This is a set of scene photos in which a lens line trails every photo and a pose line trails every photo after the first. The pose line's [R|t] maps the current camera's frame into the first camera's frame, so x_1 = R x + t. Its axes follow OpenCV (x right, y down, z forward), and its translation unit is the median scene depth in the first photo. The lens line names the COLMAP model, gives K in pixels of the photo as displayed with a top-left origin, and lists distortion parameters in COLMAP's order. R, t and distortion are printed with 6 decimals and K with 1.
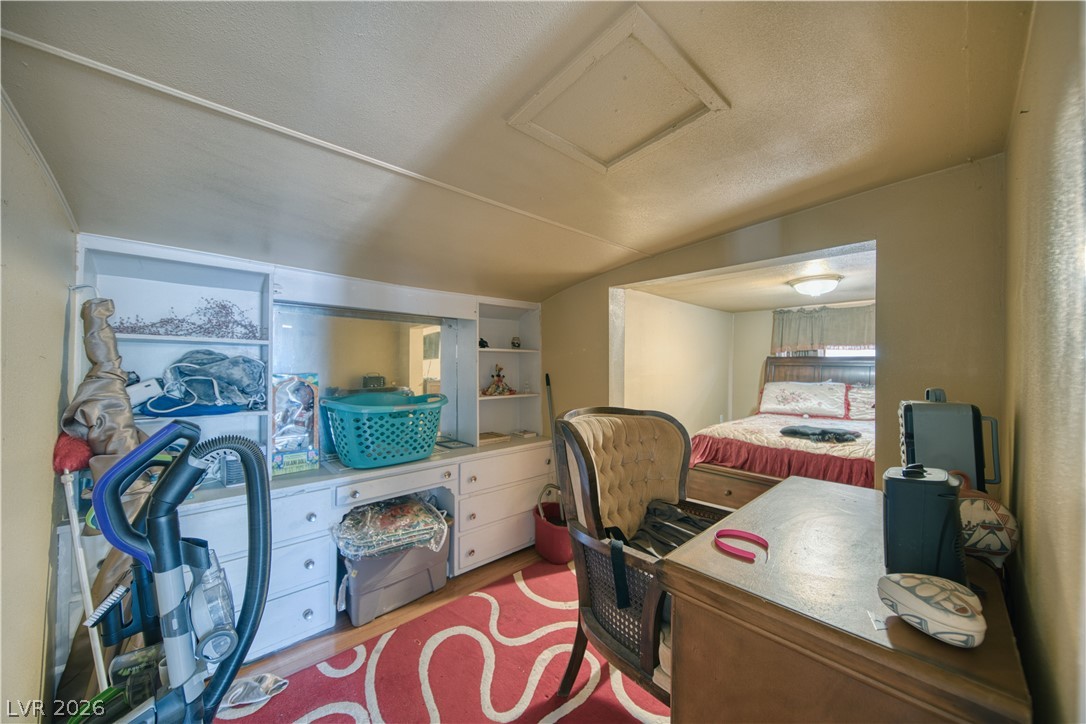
lens RADIAL K [[379.9, 0, 540.7], [0, 379.9, 363.2], [0, 0, 1]] dist [-0.000767, -0.001630]
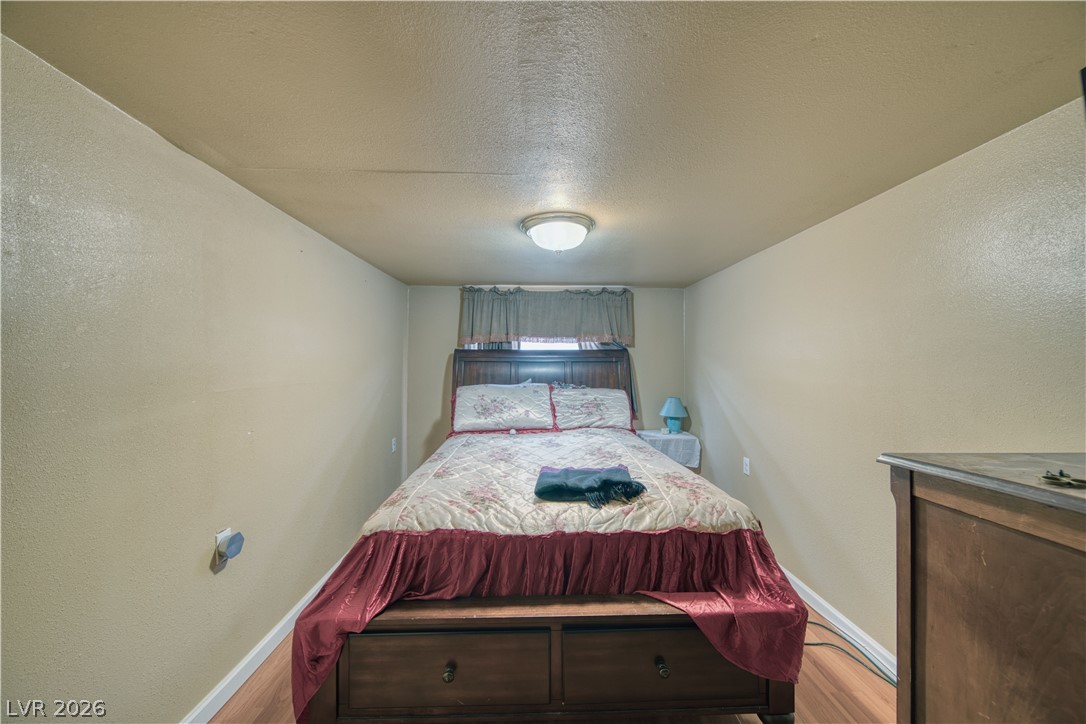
lens RADIAL K [[379.9, 0, 543.4], [0, 379.9, 361.6], [0, 0, 1]] dist [-0.000767, -0.001630]
pose [[0.644365, -0.011852, 0.764627, 0.171787], [0.004498, 0.999921, 0.011709, -0.002229], [-0.764705, -0.004106, 0.644367, 0.460475]]
